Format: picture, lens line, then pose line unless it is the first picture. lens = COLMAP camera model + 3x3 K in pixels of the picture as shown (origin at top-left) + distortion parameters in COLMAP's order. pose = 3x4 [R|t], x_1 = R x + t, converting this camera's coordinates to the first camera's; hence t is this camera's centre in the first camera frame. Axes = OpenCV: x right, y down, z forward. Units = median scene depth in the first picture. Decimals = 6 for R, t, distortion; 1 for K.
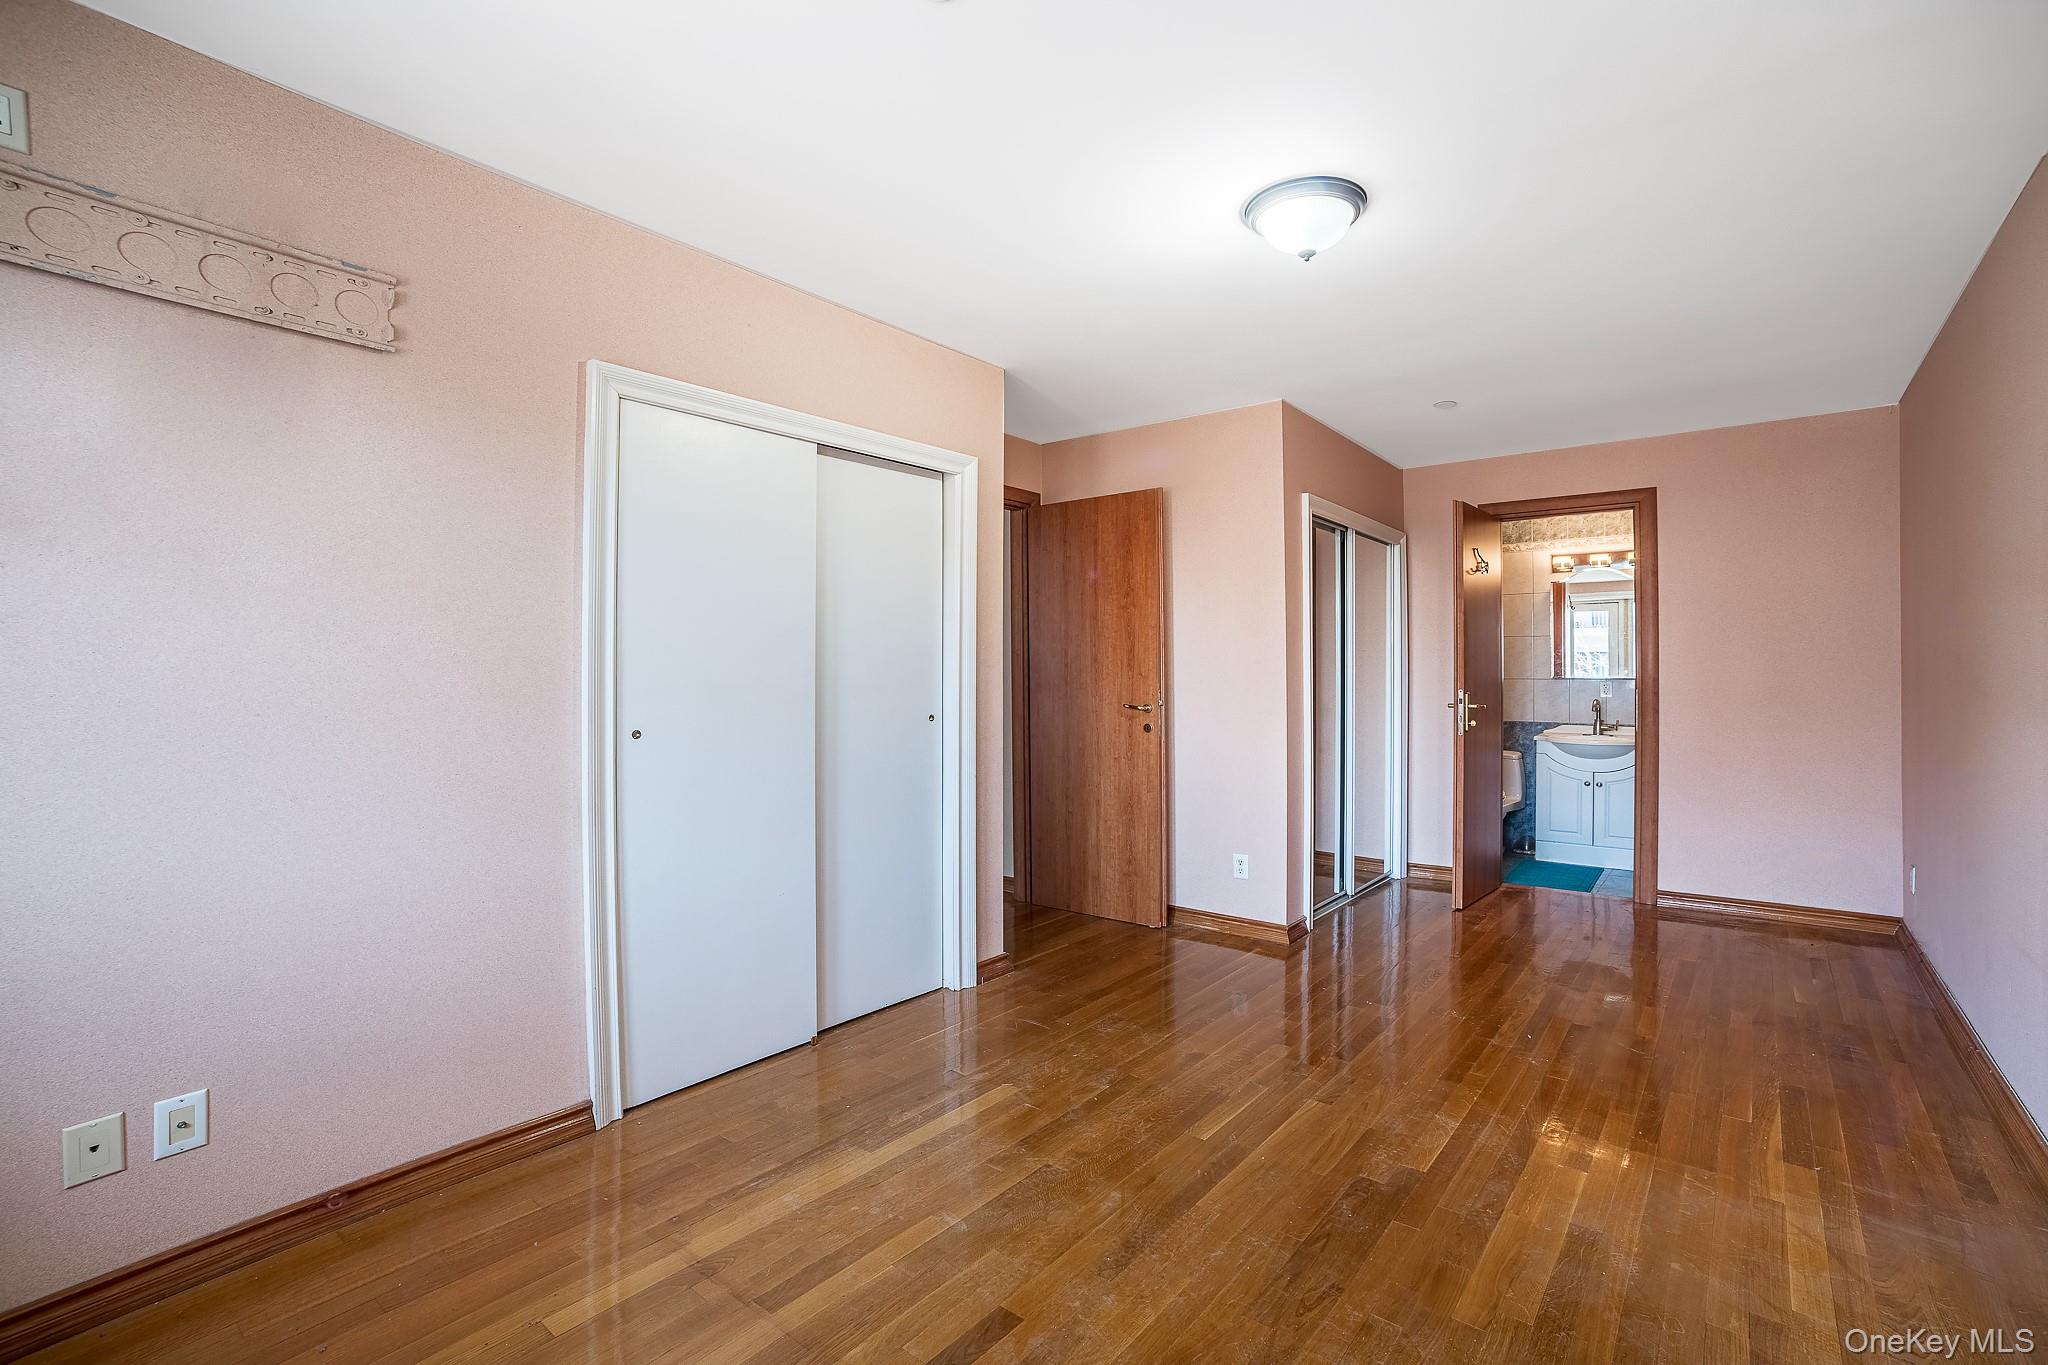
lens RADIAL K [[934.2, 0, 1024.0], [0, 934.2, 682.5], [0, 0, 1]] dist [-0.017174, -0.000129]
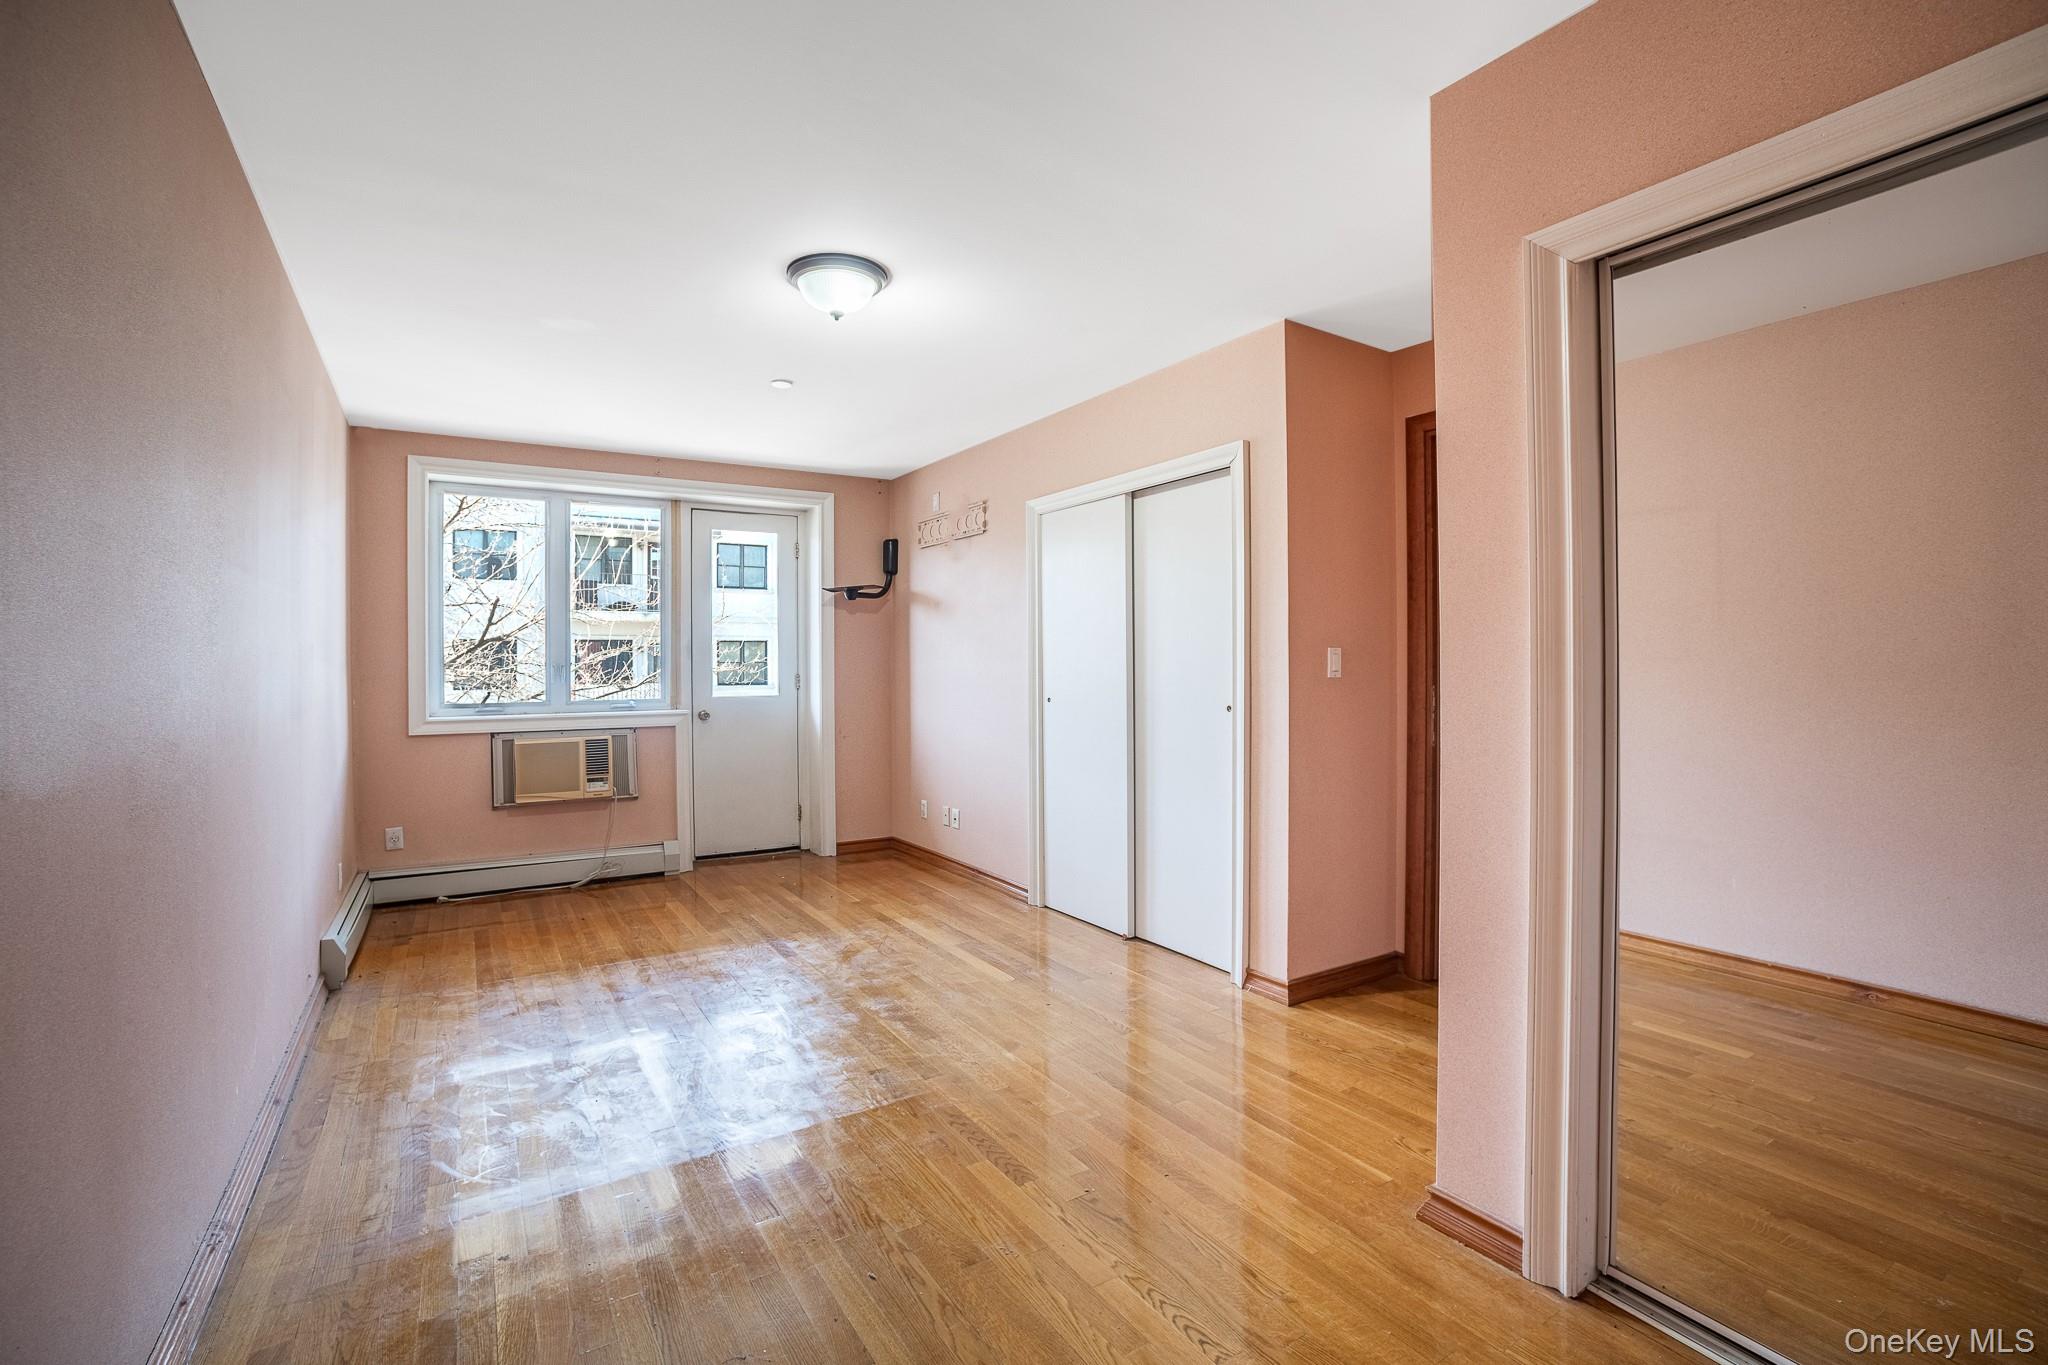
lens RADIAL K [[934.2, 0, 1024.0], [0, 934.2, 682.5], [0, 0, 1]] dist [-0.017174, -0.000129]
pose [[-0.320608, 0.020960, -0.946980, 1.335957], [-0.004070, 0.999715, 0.023505, -0.019964], [0.947203, 0.011390, -0.320432, 1.572300]]
